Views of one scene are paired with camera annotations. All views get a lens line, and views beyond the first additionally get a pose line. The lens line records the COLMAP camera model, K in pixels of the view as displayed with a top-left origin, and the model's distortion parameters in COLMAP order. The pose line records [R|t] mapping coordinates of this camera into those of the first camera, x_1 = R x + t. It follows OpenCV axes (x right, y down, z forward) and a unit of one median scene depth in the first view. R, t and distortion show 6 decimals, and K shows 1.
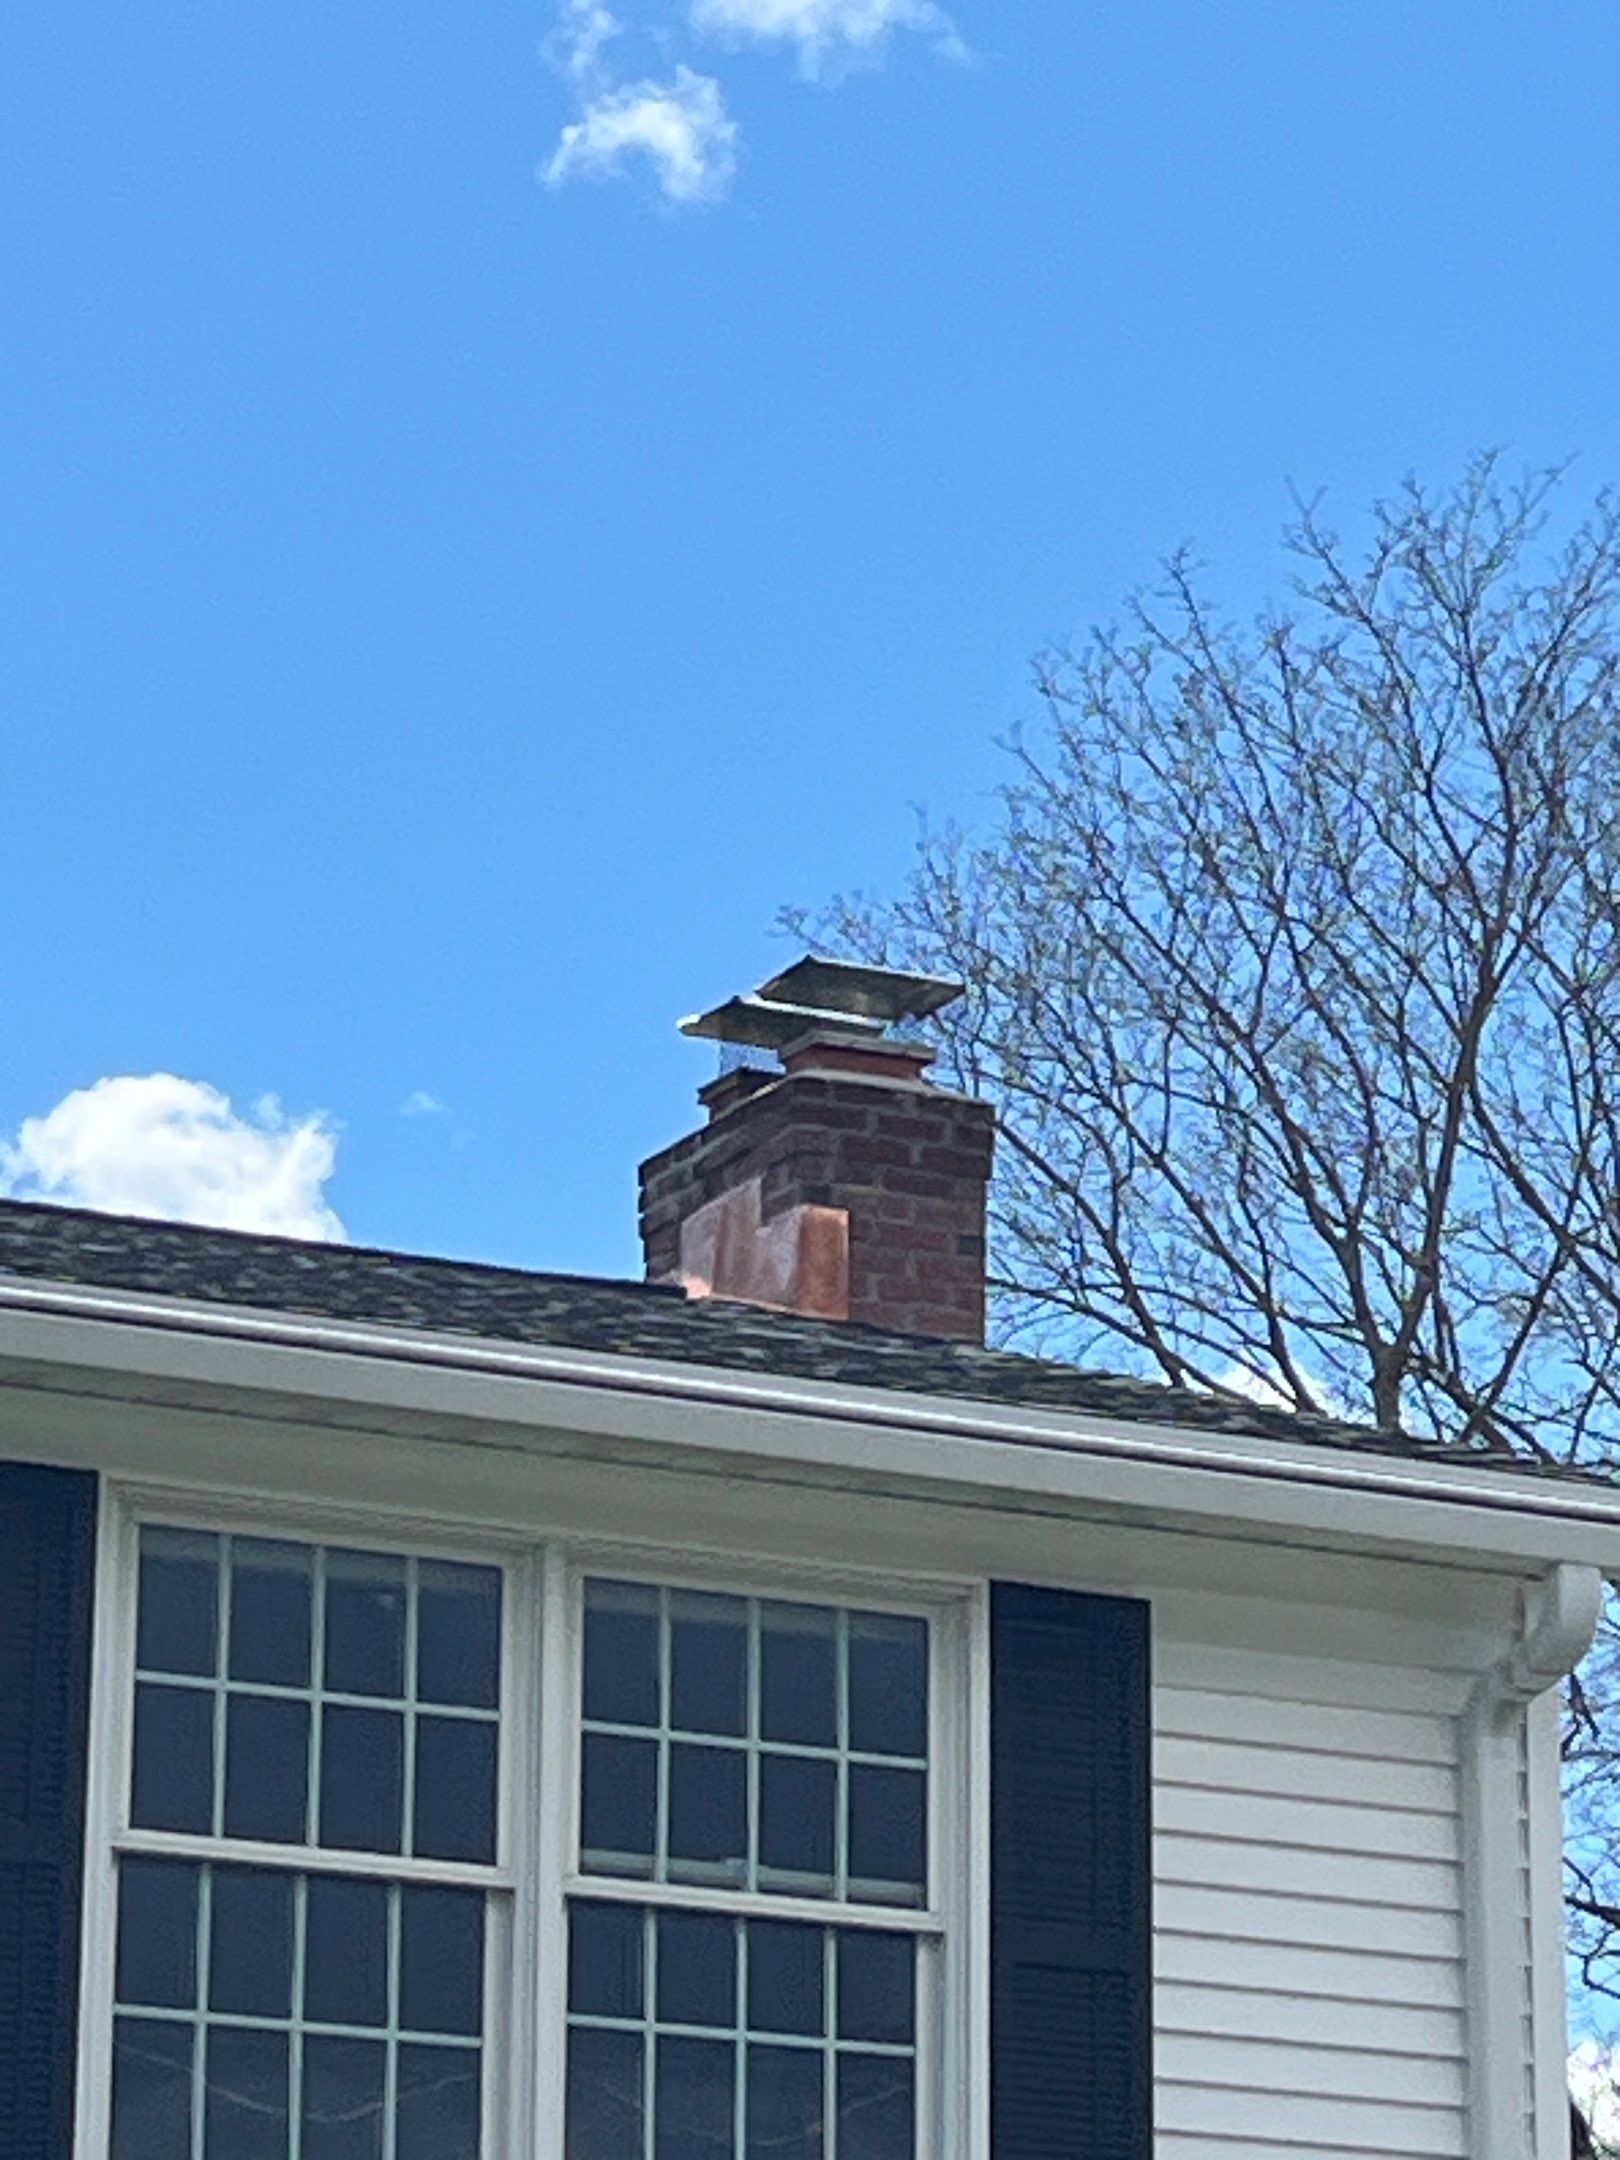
lens RADIAL K [[8136.5, 0, 810.0], [0, 8136.5, 1080.0], [0, 0, 1]] dist [0.101326, 0.567019]
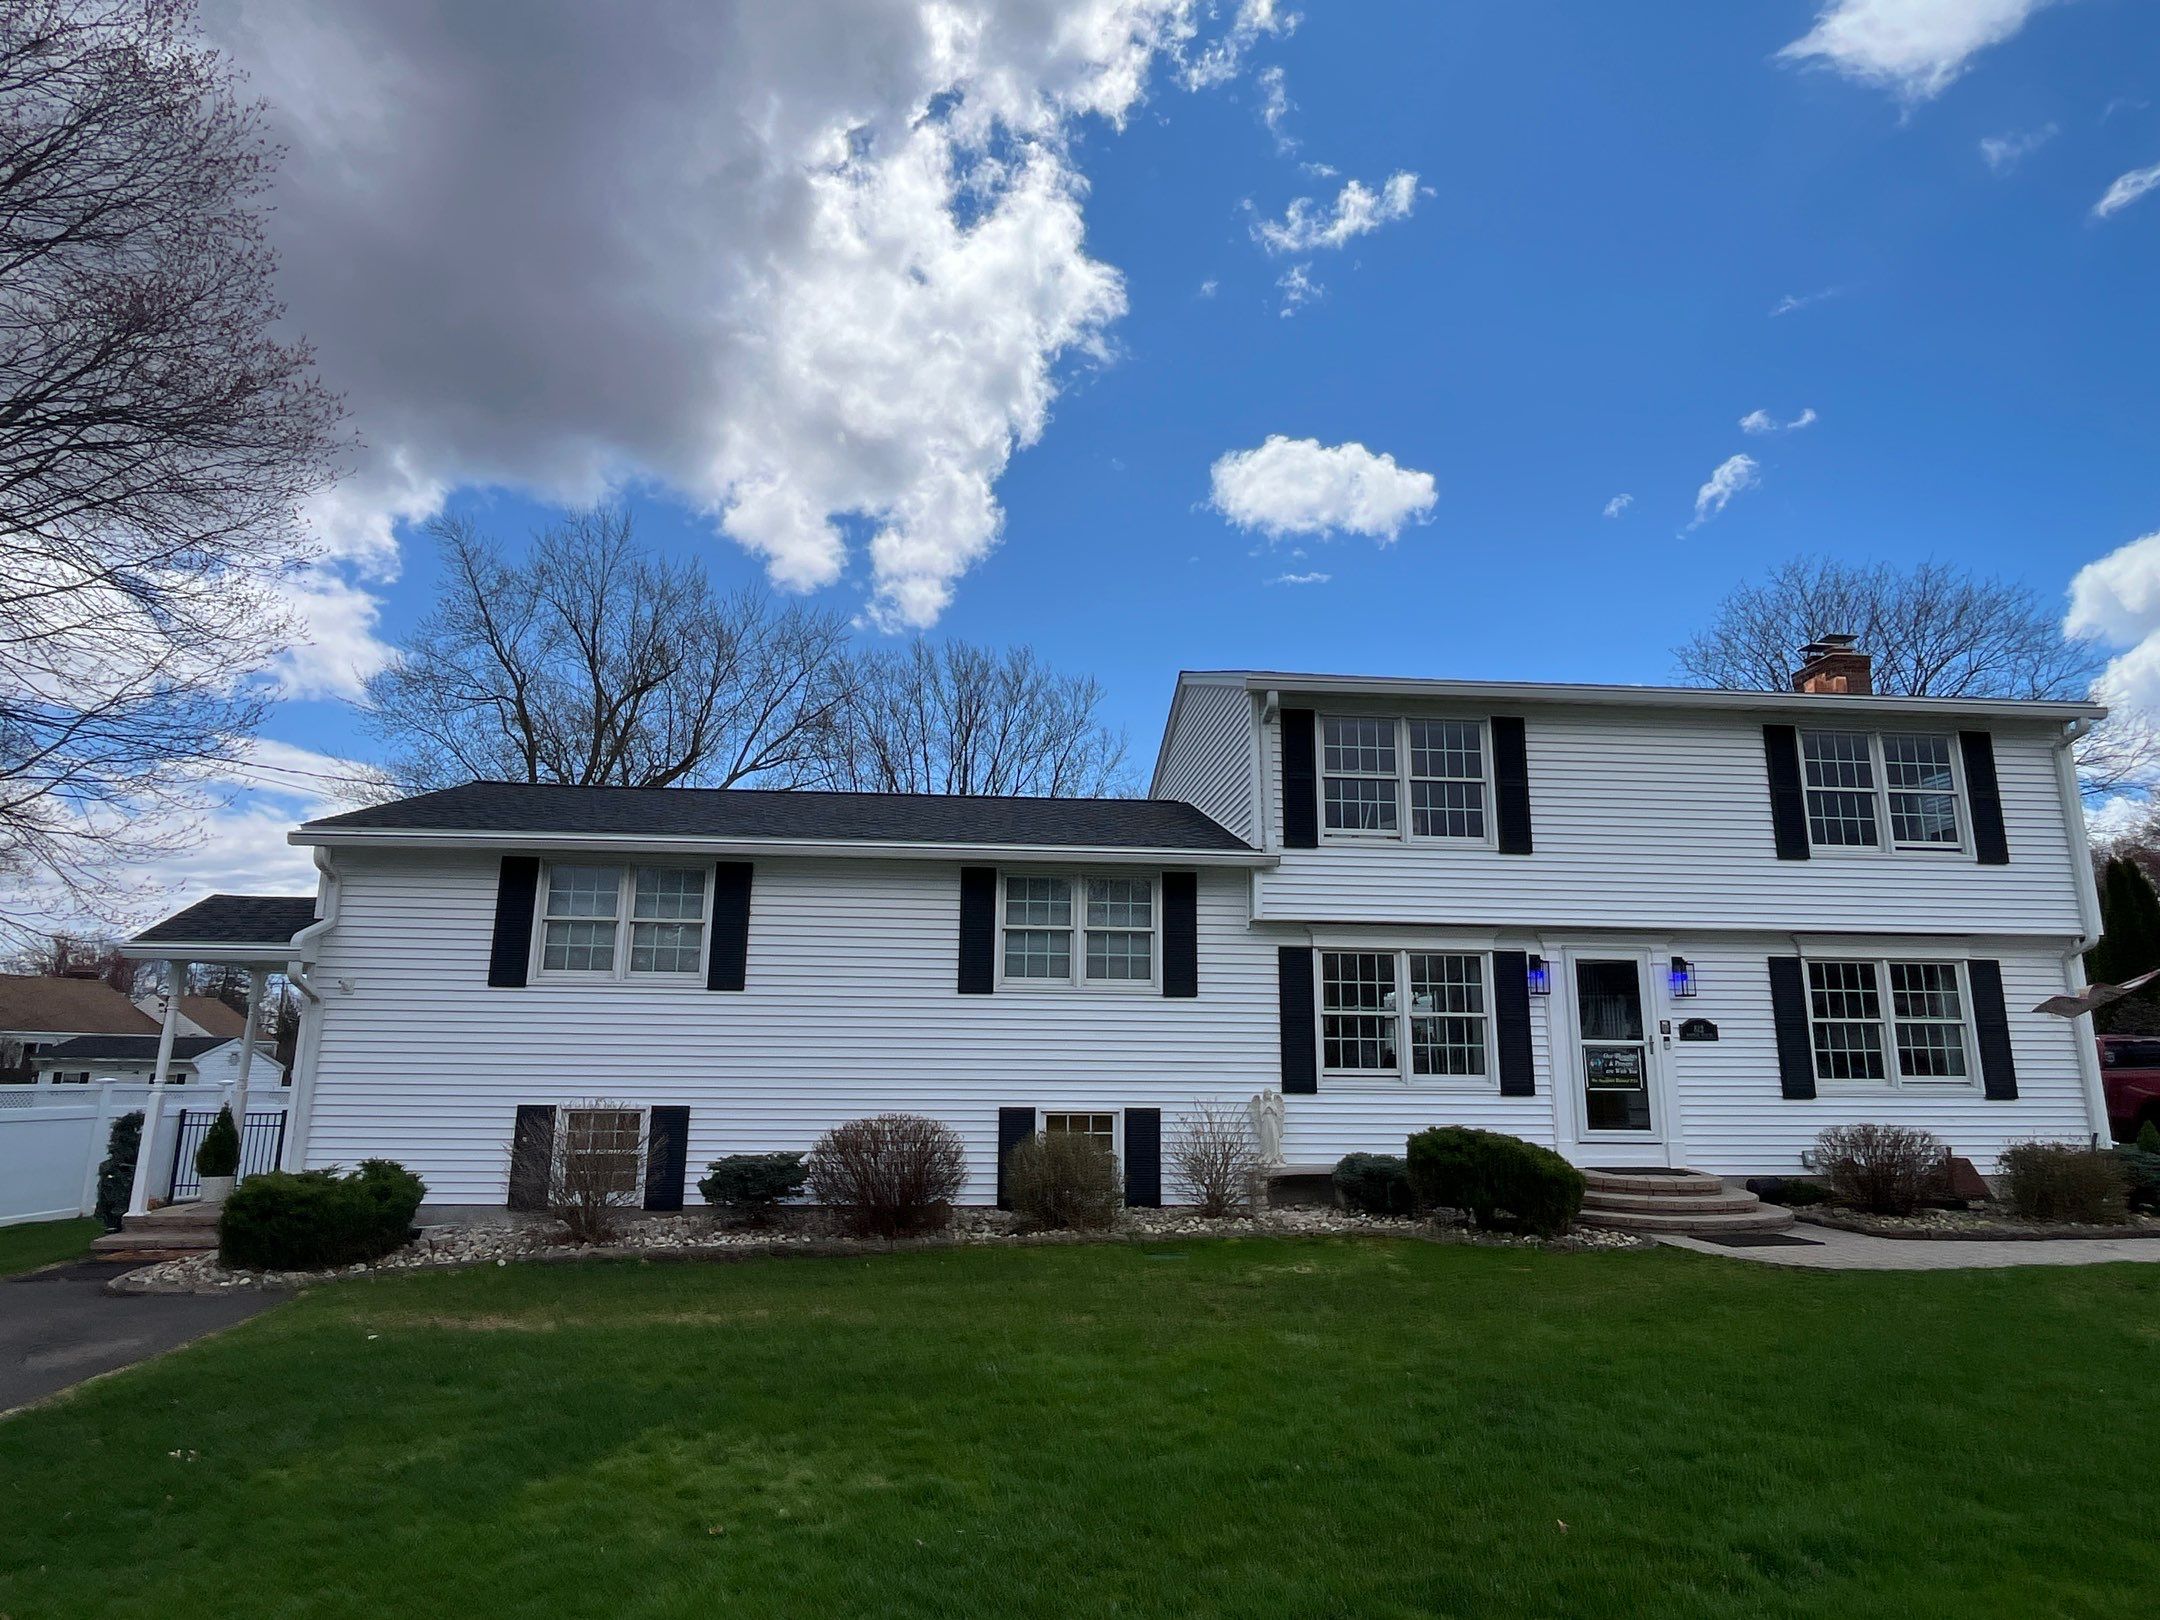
lens RADIAL K [[1207.7, 0, 1080.0], [0, 1207.7, 810.0], [0, 0, 1]] dist [-0.000611, -0.014821]
pose [[0.927016, -0.079963, -0.366397, -0.206633], [0.106012, 0.993030, 0.051500, 0.008959], [0.359725, -0.086584, 0.929032, 0.027449]]
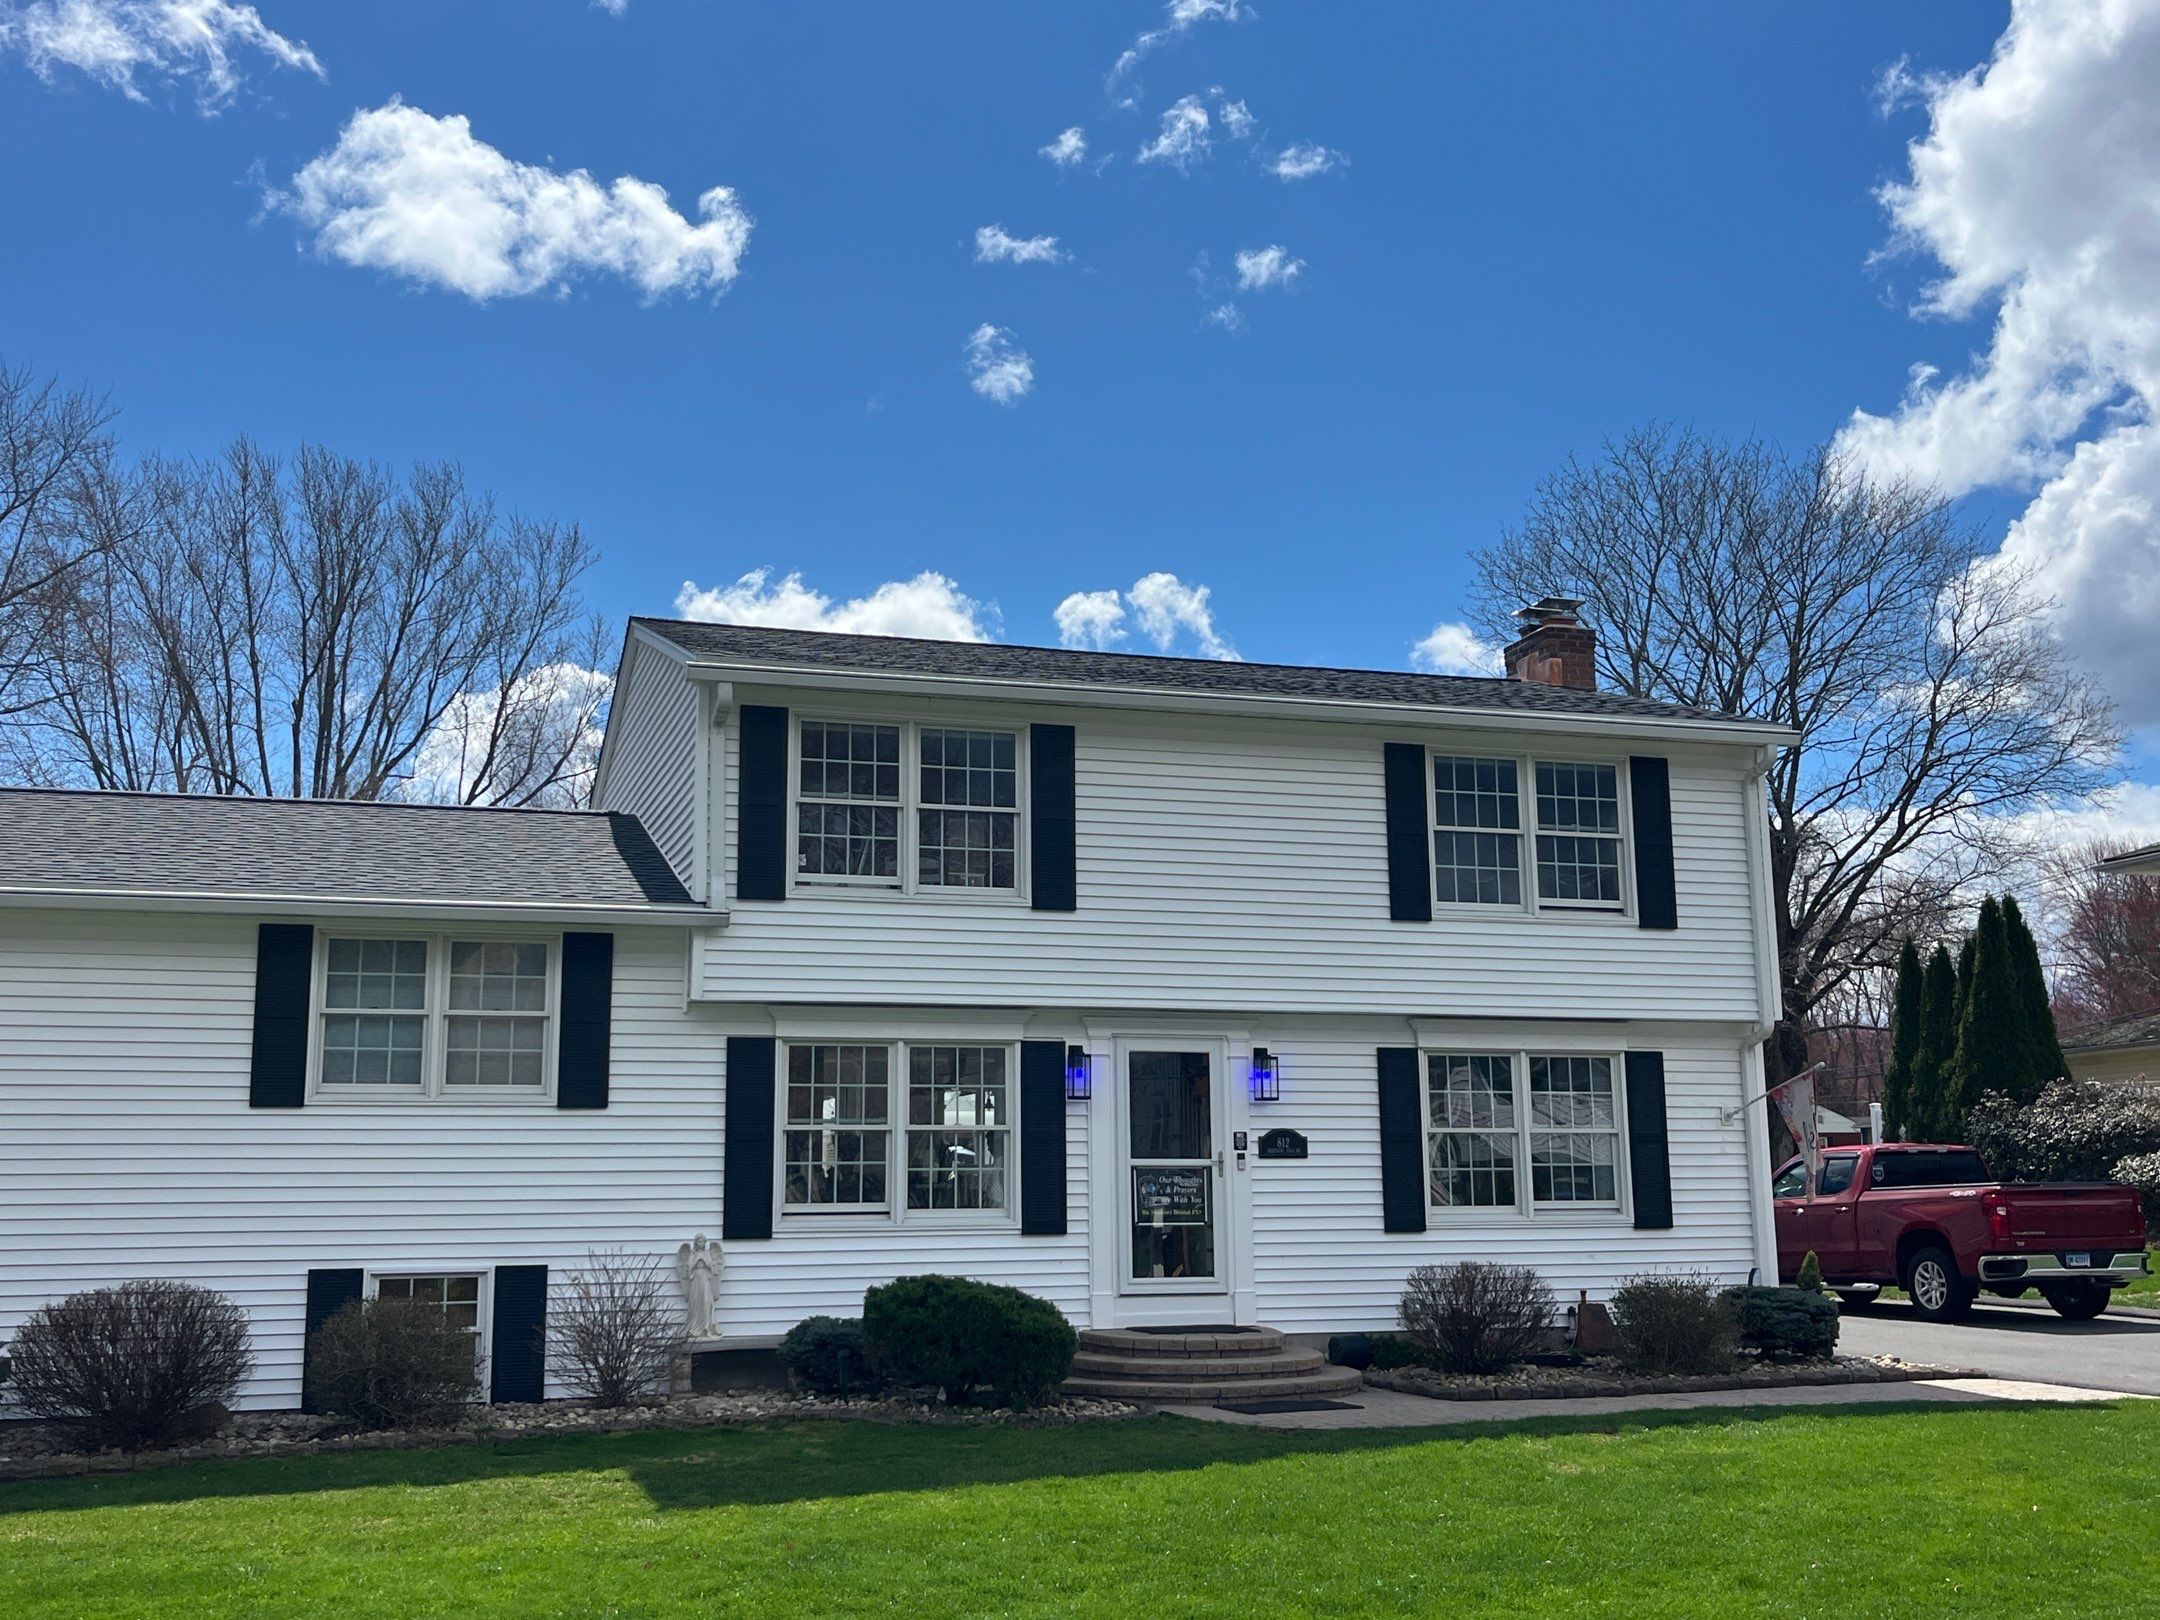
lens RADIAL K [[2215.3, 0, 1085.2], [0, 2215.3, 773.5], [0, 0, 1]] dist [0.019712, -0.014184]
pose [[0.987458, -0.052107, -0.149033, -0.075899], [0.065159, 0.994327, 0.084077, -0.039838], [0.143806, -0.092733, 0.985251, -0.161520]]
